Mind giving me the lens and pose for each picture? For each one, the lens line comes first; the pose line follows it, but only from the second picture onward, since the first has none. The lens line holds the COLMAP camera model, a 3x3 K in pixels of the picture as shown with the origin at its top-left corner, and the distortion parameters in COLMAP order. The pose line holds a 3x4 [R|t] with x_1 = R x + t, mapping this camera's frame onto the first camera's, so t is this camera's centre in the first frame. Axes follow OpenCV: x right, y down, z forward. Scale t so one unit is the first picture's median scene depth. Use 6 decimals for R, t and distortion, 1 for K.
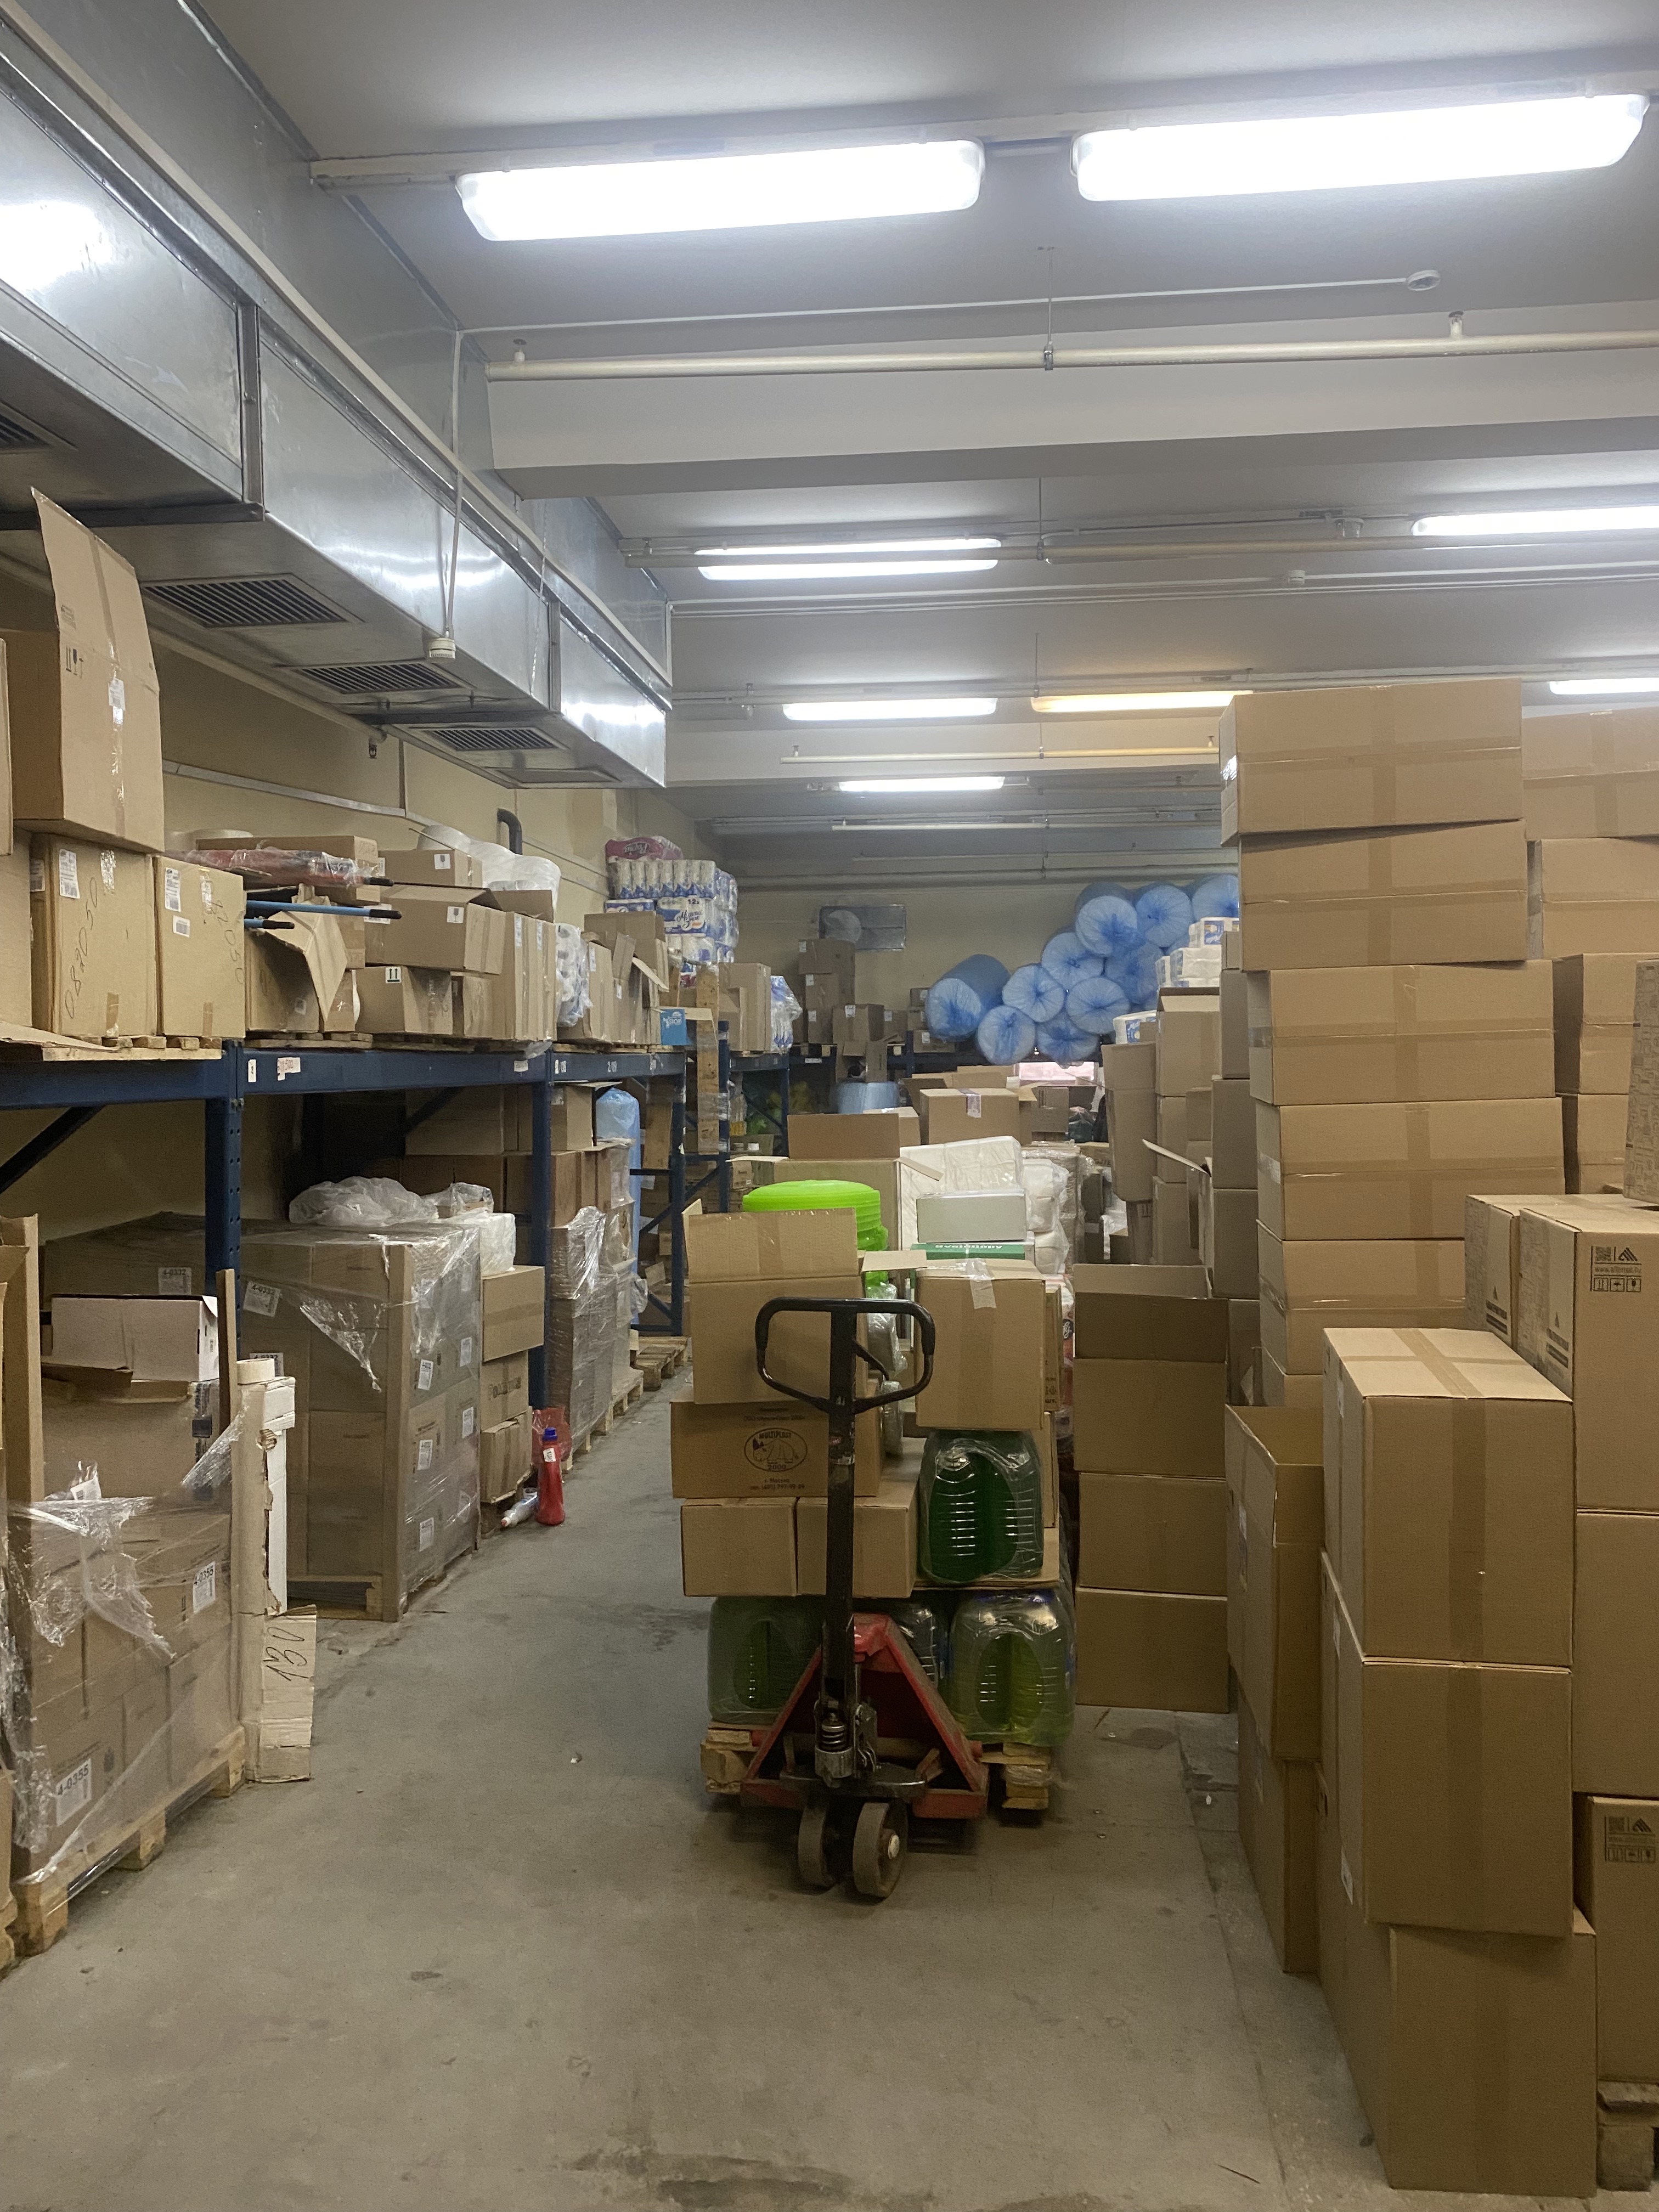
lens RADIAL K [[1760.1, 0, 833.0], [0, 1760.1, 1149.8], [0, 0, 1]] dist [0.092461, -0.212876]
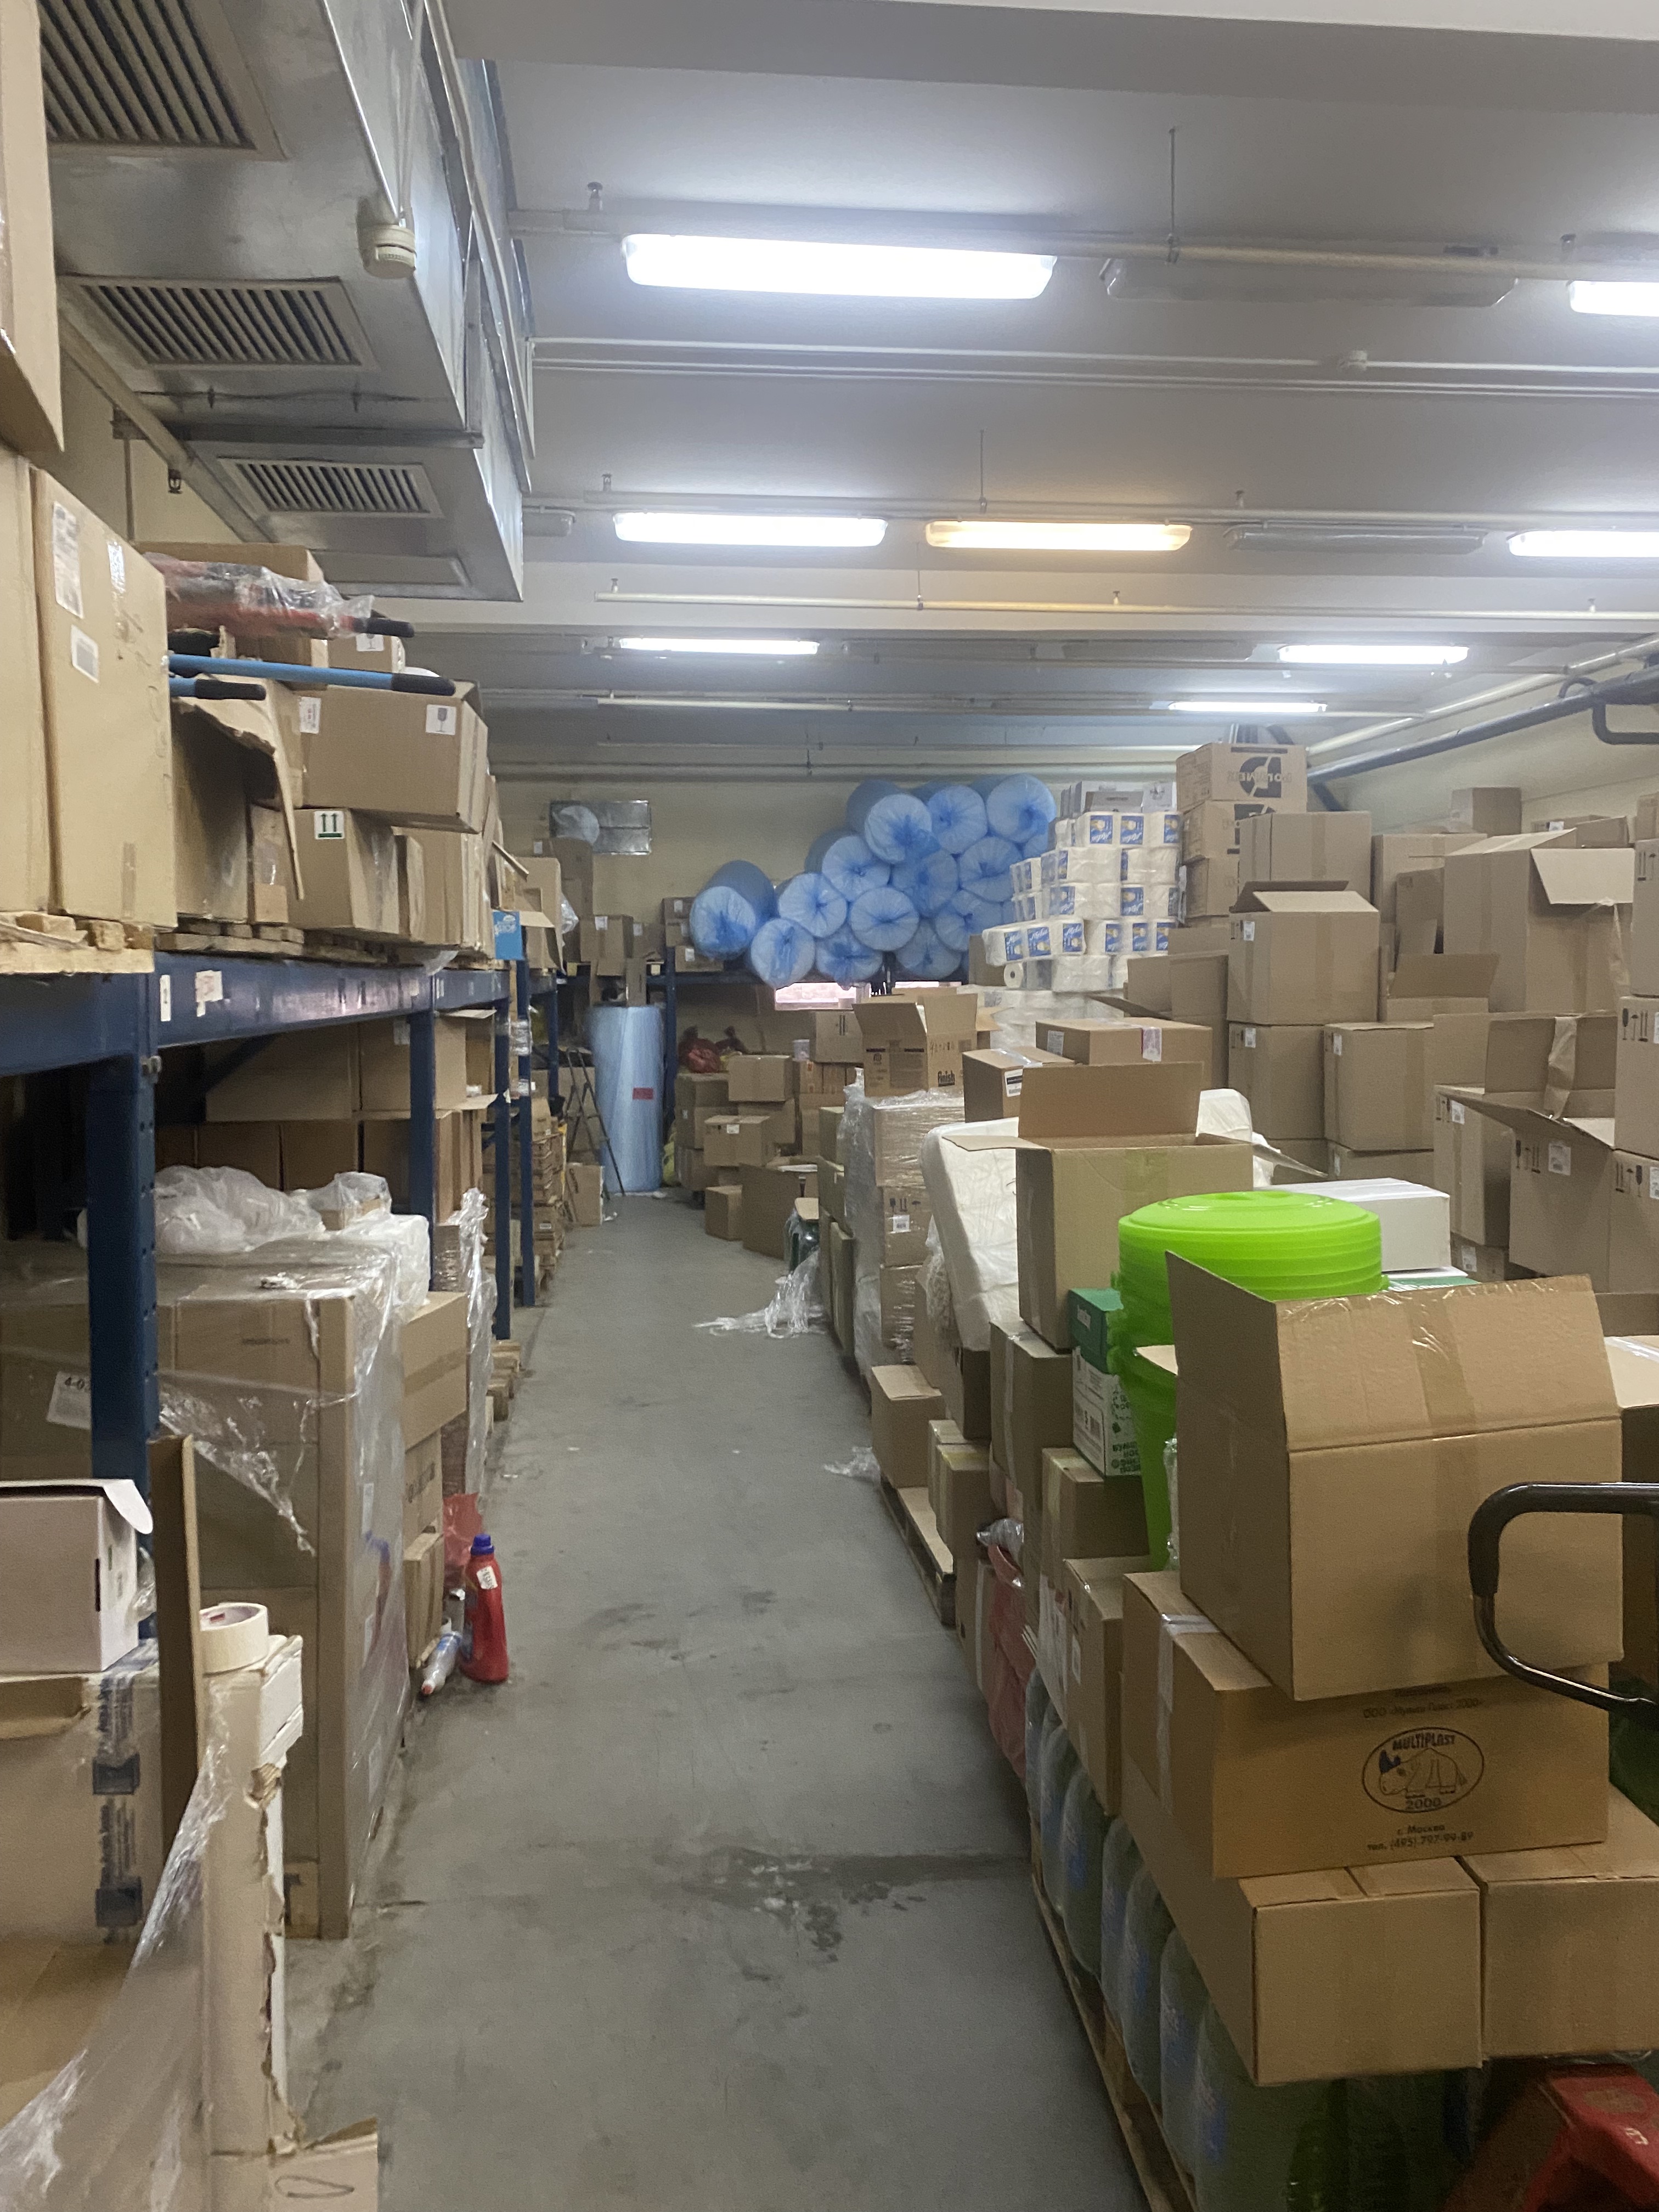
lens RADIAL K [[1760.1, 0, 833.0], [0, 1760.1, 1149.8], [0, 0, 1]] dist [0.092461, -0.212876]
pose [[0.975533, -0.021596, 0.218788, -0.118003], [0.011876, 0.998887, 0.045642, -0.010624], [-0.219530, -0.041927, 0.974704, 0.223187]]
